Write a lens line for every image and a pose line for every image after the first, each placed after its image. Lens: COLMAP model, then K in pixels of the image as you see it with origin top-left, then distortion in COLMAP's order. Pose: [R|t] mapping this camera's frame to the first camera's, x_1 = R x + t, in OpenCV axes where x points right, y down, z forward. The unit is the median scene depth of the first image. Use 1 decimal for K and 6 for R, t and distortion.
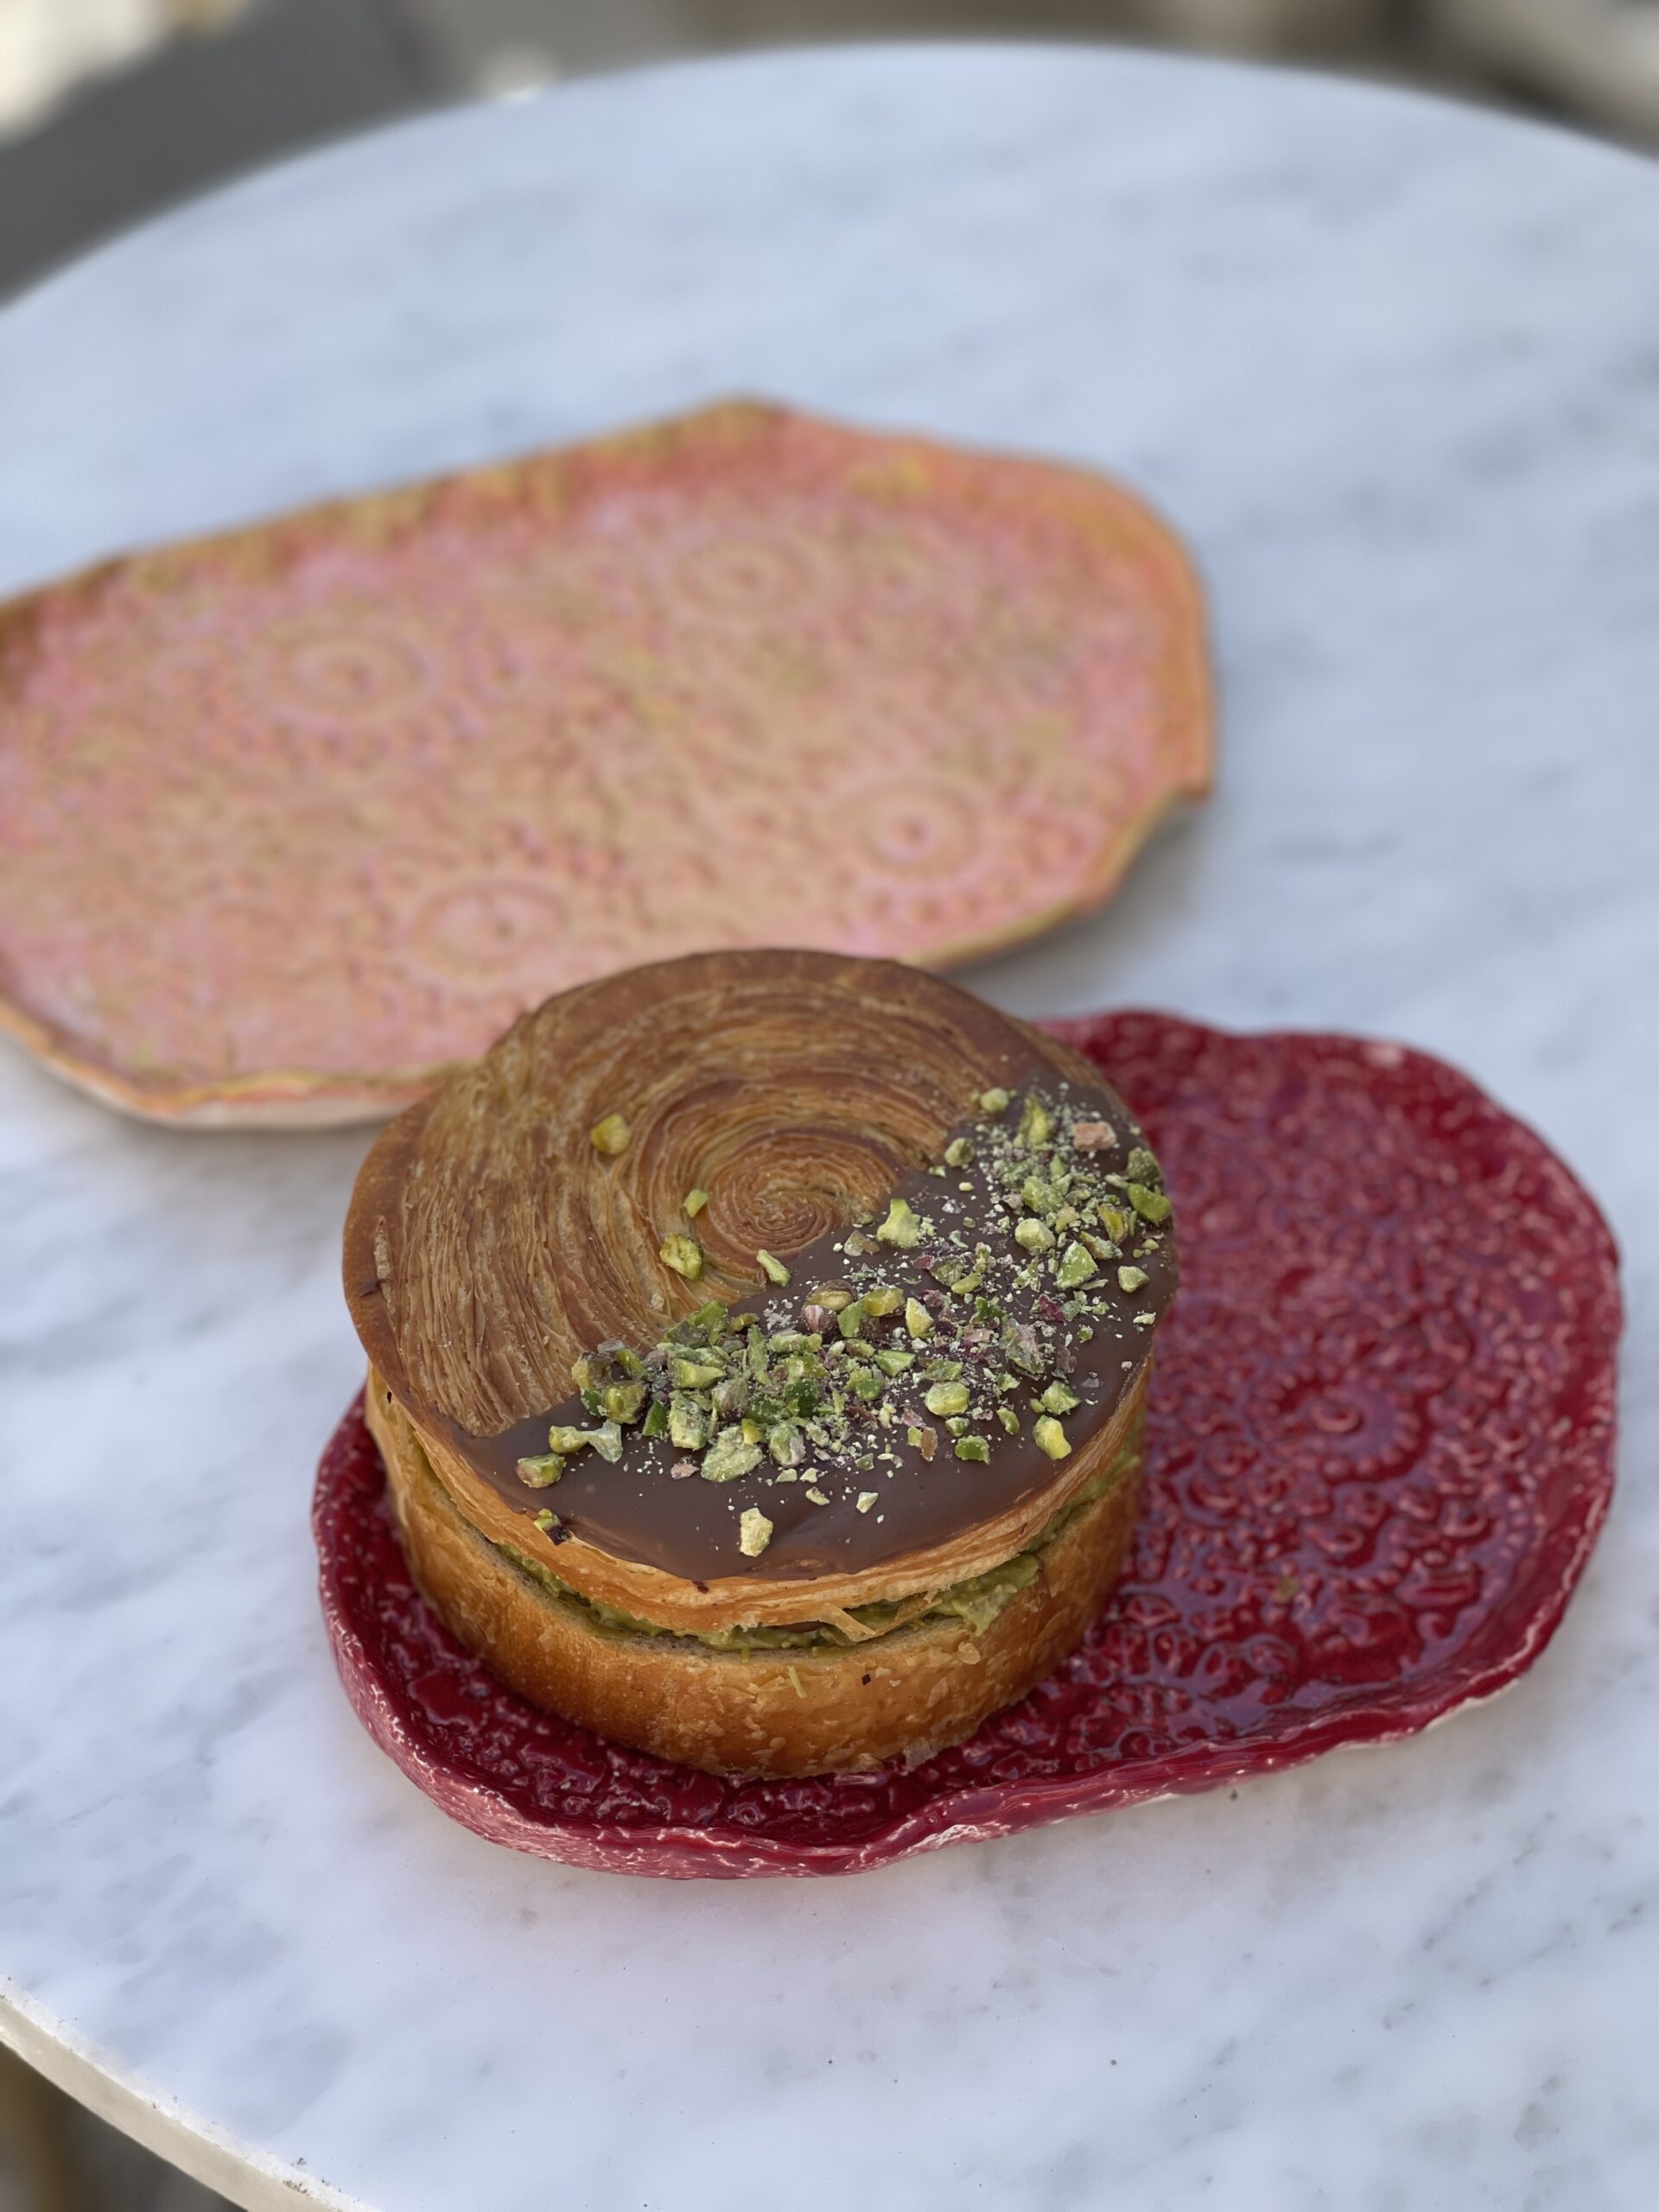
lens RADIAL K [[4094.4, 0, 835.3], [0, 4094.4, 1102.7], [0, 0, 1]] dist [0.118900, 0.000000]
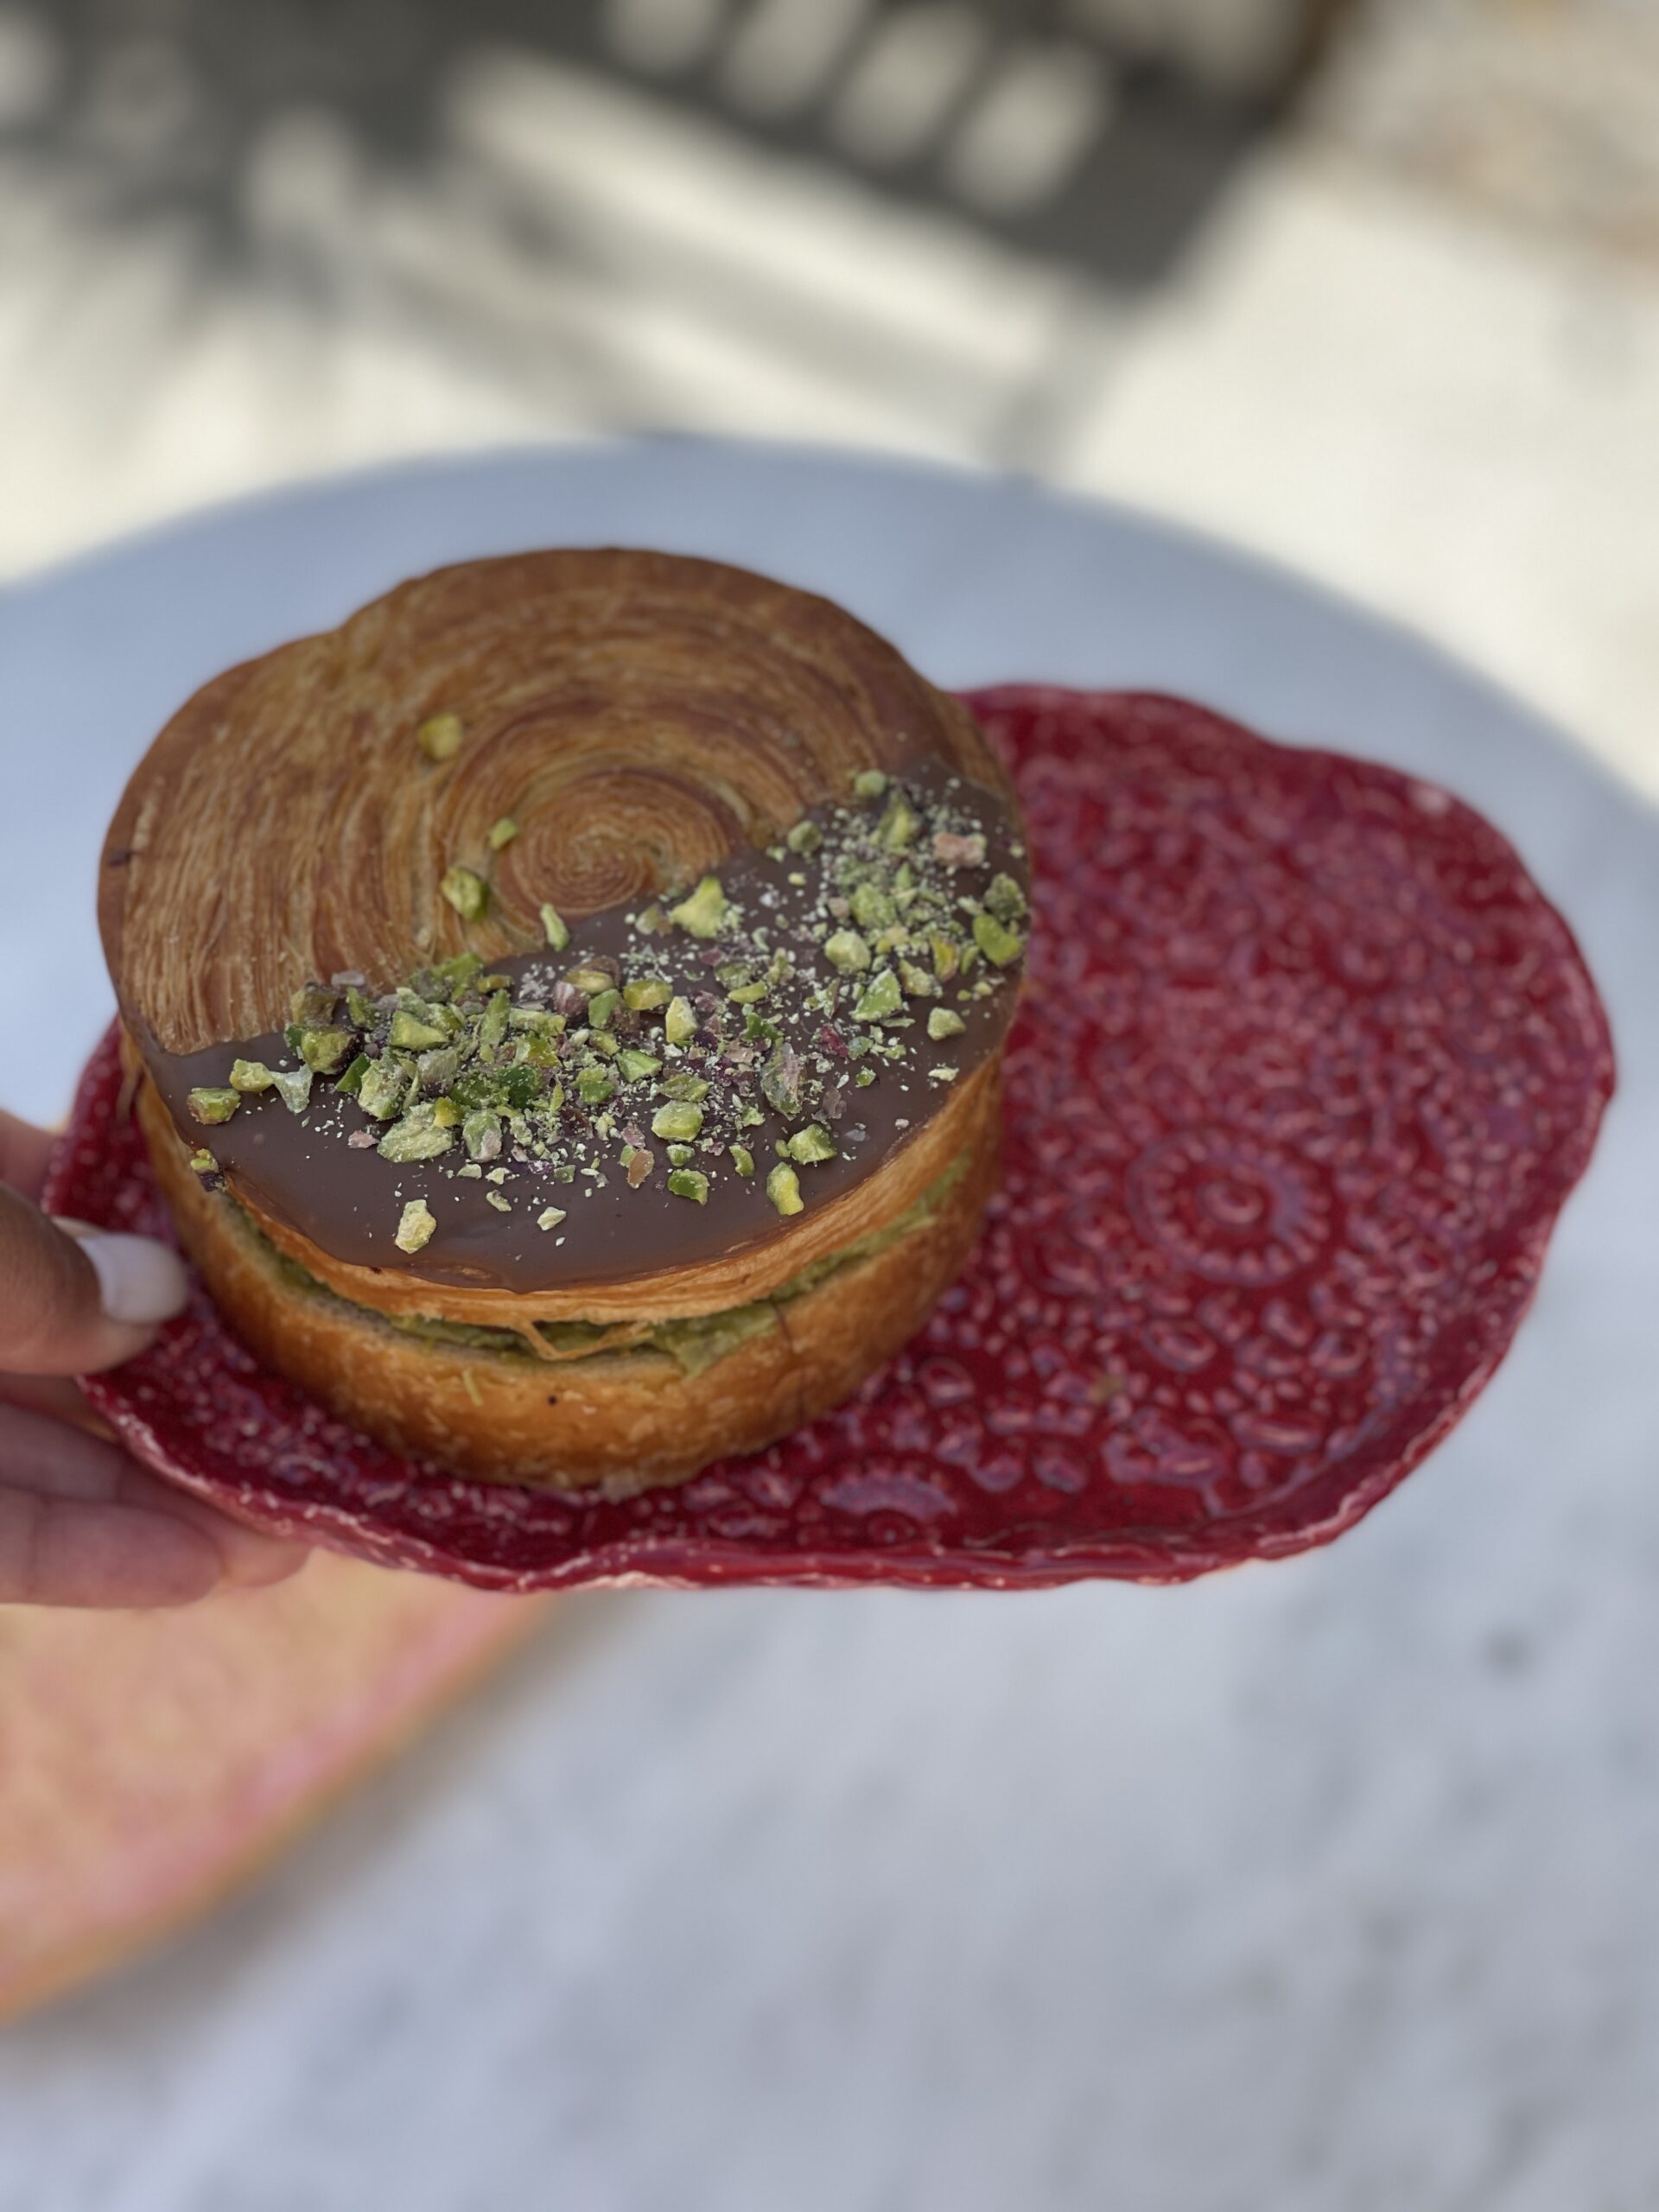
lens RADIAL K [[4094.4, 0, 824.8], [0, 4094.4, 1107.7], [0, 0, 1]] dist [0.118900, 0.000000]
pose [[0.962920, 0.212380, -0.166373, 0.193590], [-0.185242, 0.968812, 0.164586, -0.077276], [0.196139, -0.127664, 0.972230, 0.143836]]
